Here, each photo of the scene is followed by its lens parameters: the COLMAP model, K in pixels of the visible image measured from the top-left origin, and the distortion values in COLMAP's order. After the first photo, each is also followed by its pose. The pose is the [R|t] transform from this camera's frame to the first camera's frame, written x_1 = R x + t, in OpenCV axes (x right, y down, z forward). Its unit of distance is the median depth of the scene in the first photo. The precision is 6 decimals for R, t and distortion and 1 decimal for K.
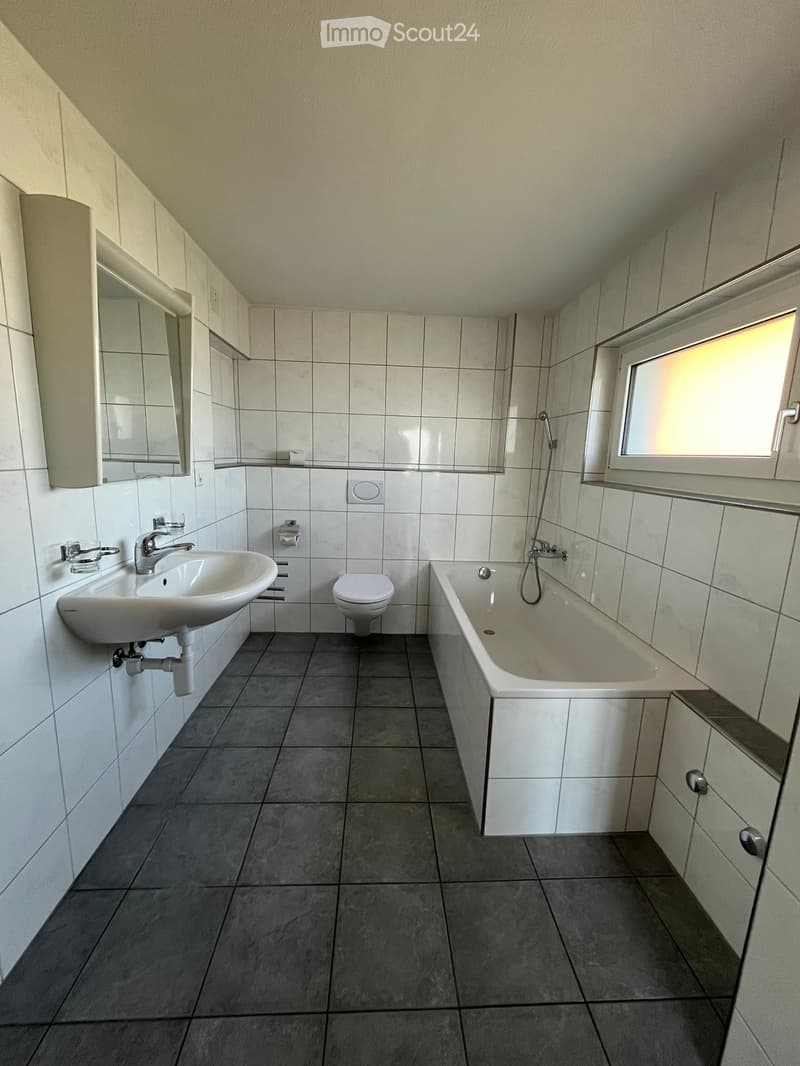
lens RADIAL K [[431.2, 0, 399.4], [0, 431.2, 530.8], [0, 0, 1]] dist [-0.000556, -0.000016]
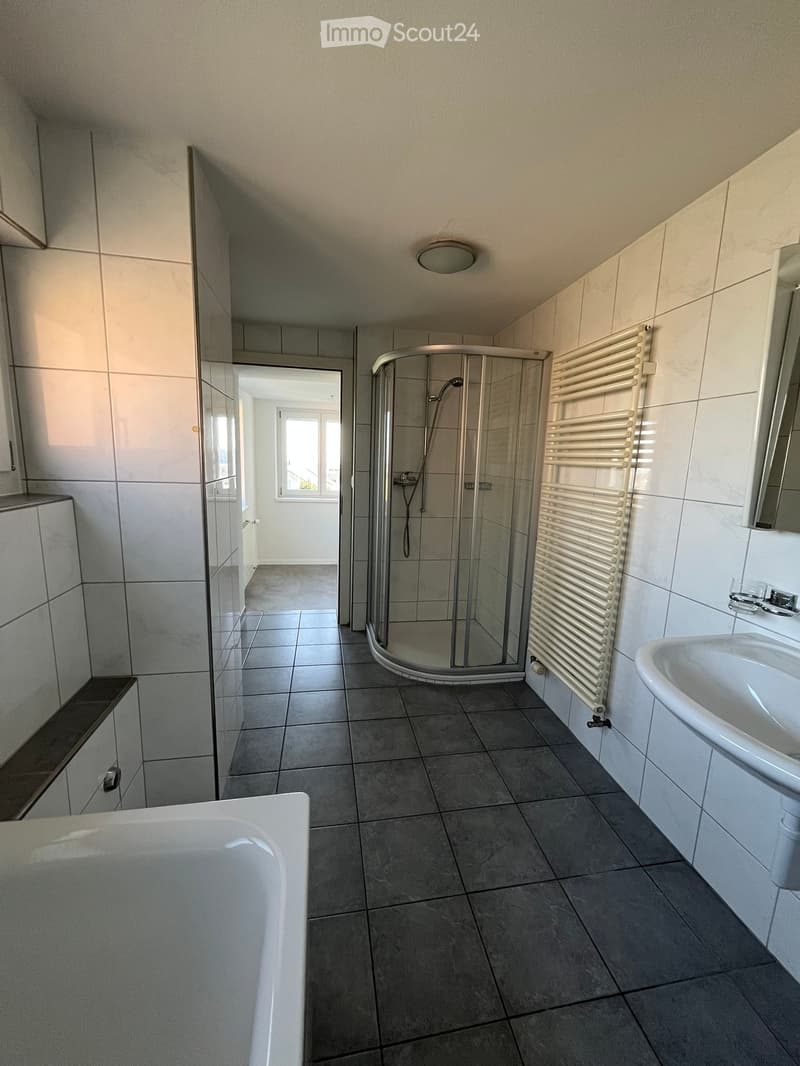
lens RADIAL K [[431.2, 0, 397.7], [0, 431.2, 533.3], [0, 0, 1]] dist [-0.000556, -0.000016]
pose [[-0.989808, -0.046466, -0.134616, 0.197736], [-0.089558, 0.938058, 0.334705, -0.308906], [0.110725, 0.343349, -0.932658, 1.627748]]
